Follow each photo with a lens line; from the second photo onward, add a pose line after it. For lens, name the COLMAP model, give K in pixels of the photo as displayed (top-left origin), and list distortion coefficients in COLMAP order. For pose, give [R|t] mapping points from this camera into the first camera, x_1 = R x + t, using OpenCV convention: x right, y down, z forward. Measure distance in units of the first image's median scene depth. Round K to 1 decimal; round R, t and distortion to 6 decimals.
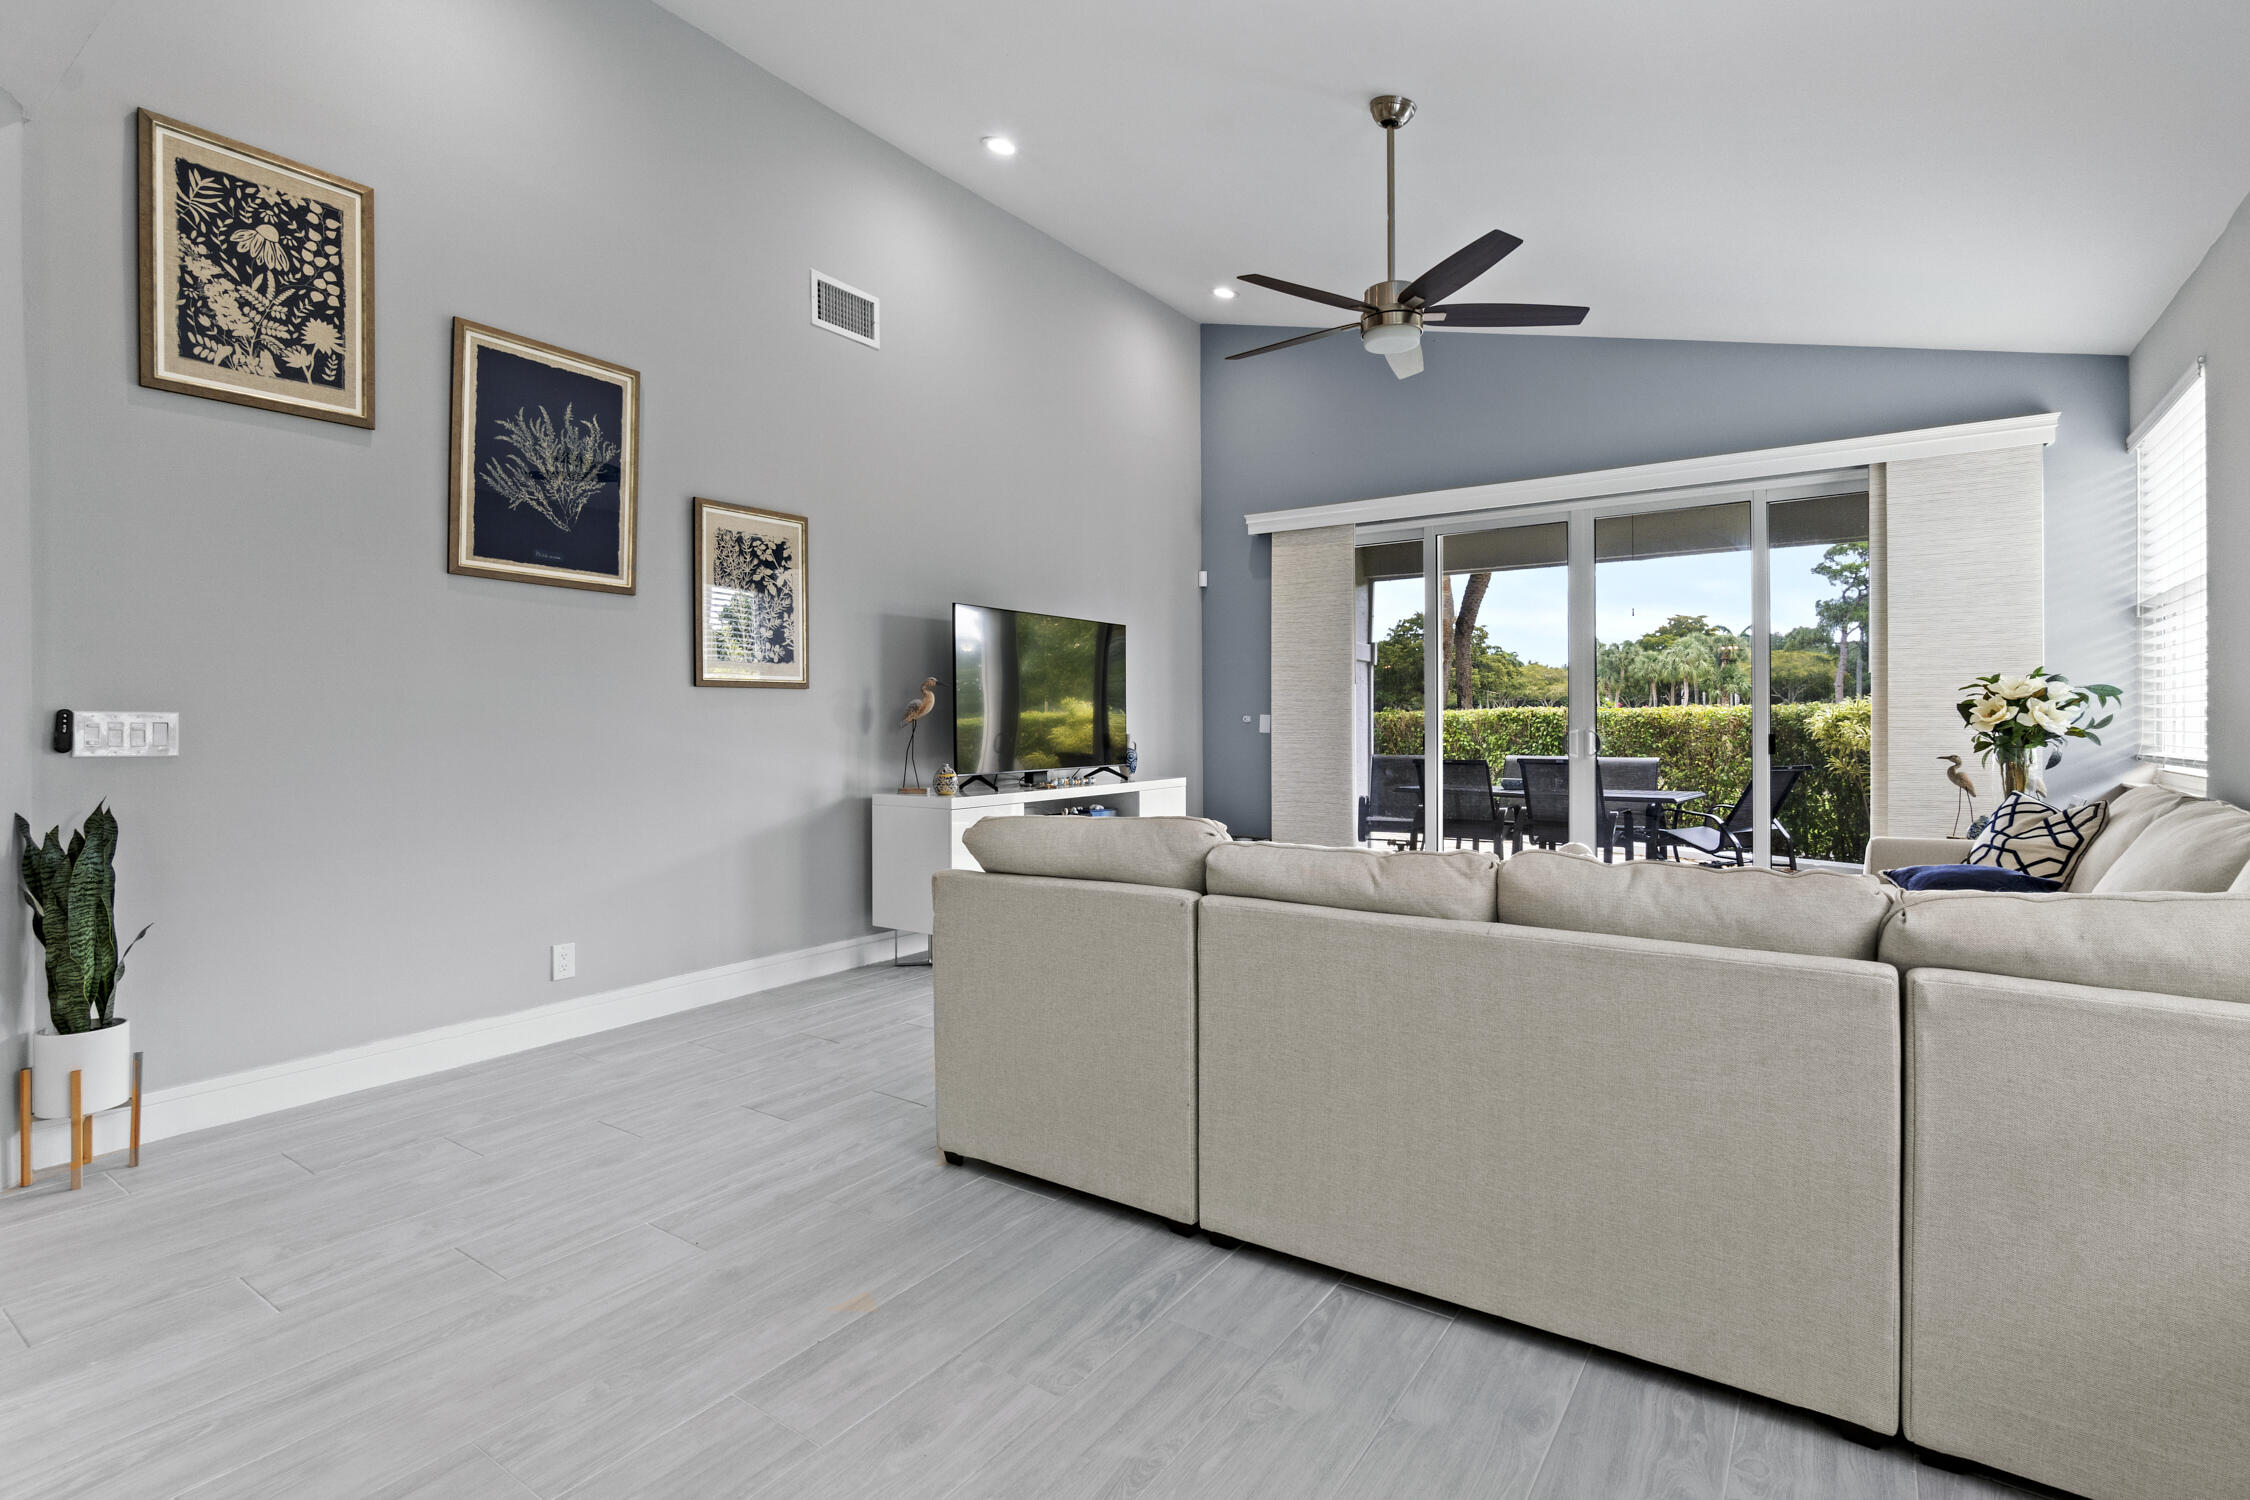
lens RADIAL K [[1083.2, 0, 1110.6], [0, 1083.2, 723.8], [0, 0, 1]] dist [-0.001373, -0.000172]
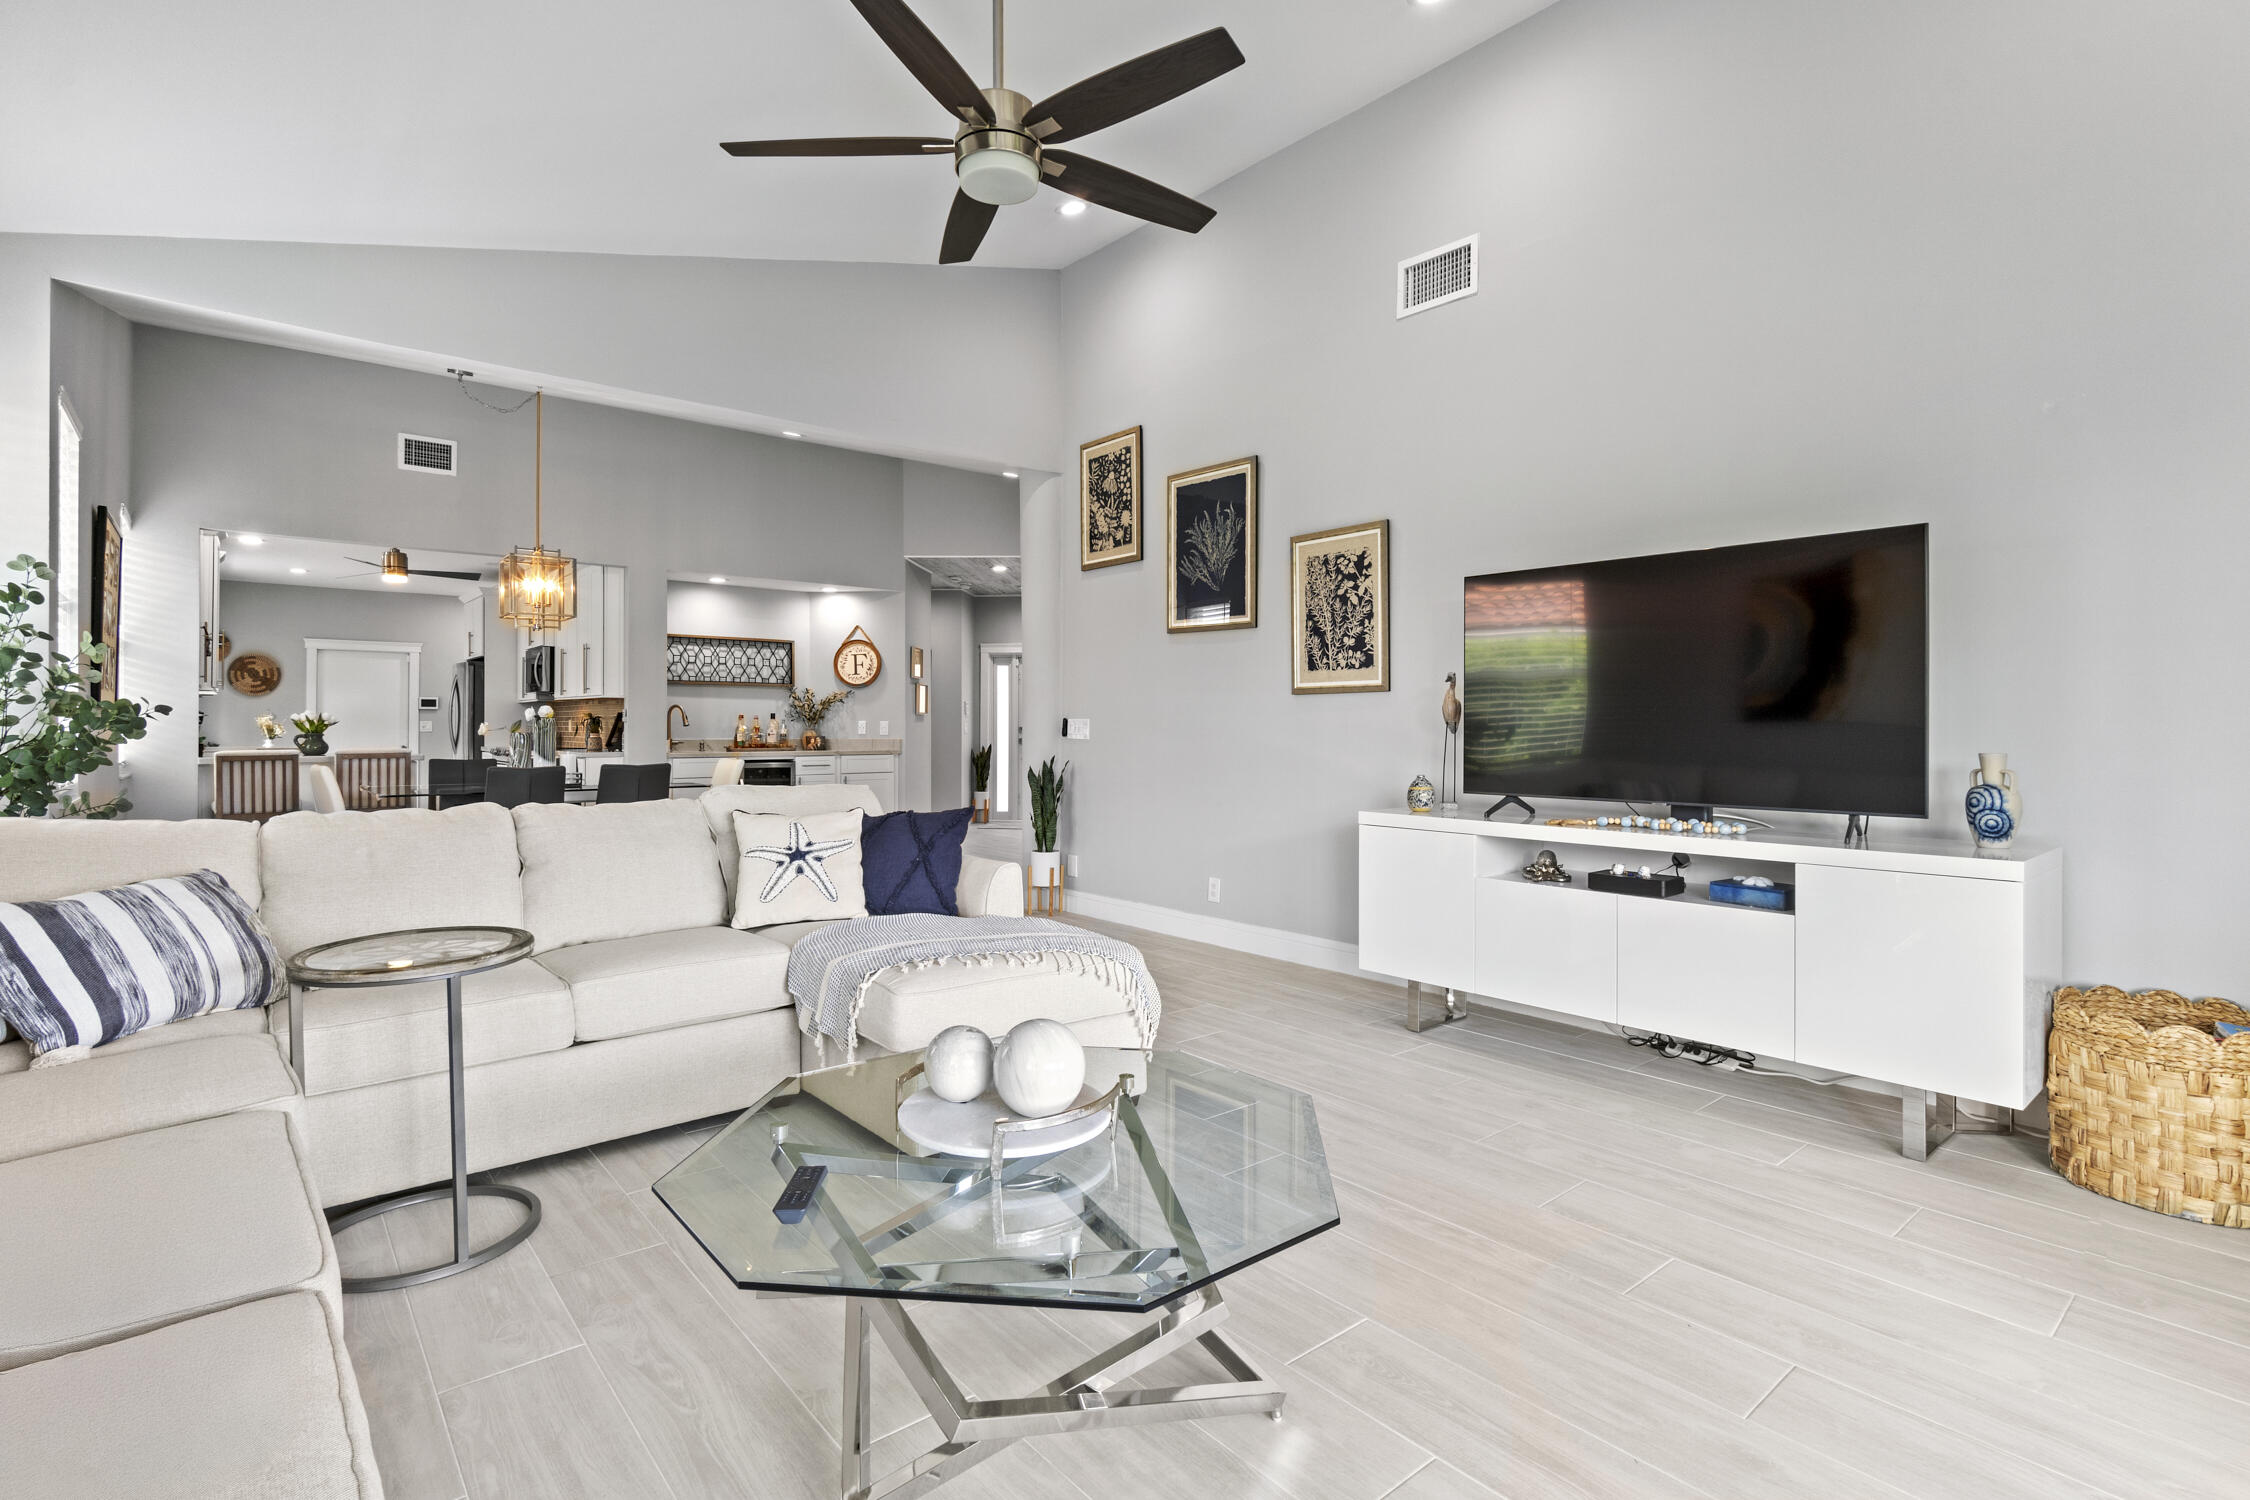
lens RADIAL K [[1083.2, 0, 1110.6], [0, 1083.2, 723.8], [0, 0, 1]] dist [-0.001373, -0.000172]
pose [[-0.274017, 0.004860, -0.961712, 0.808098], [0.001048, 0.999988, 0.004754, -0.007892], [0.961724, 0.000295, -0.274019, 1.107649]]
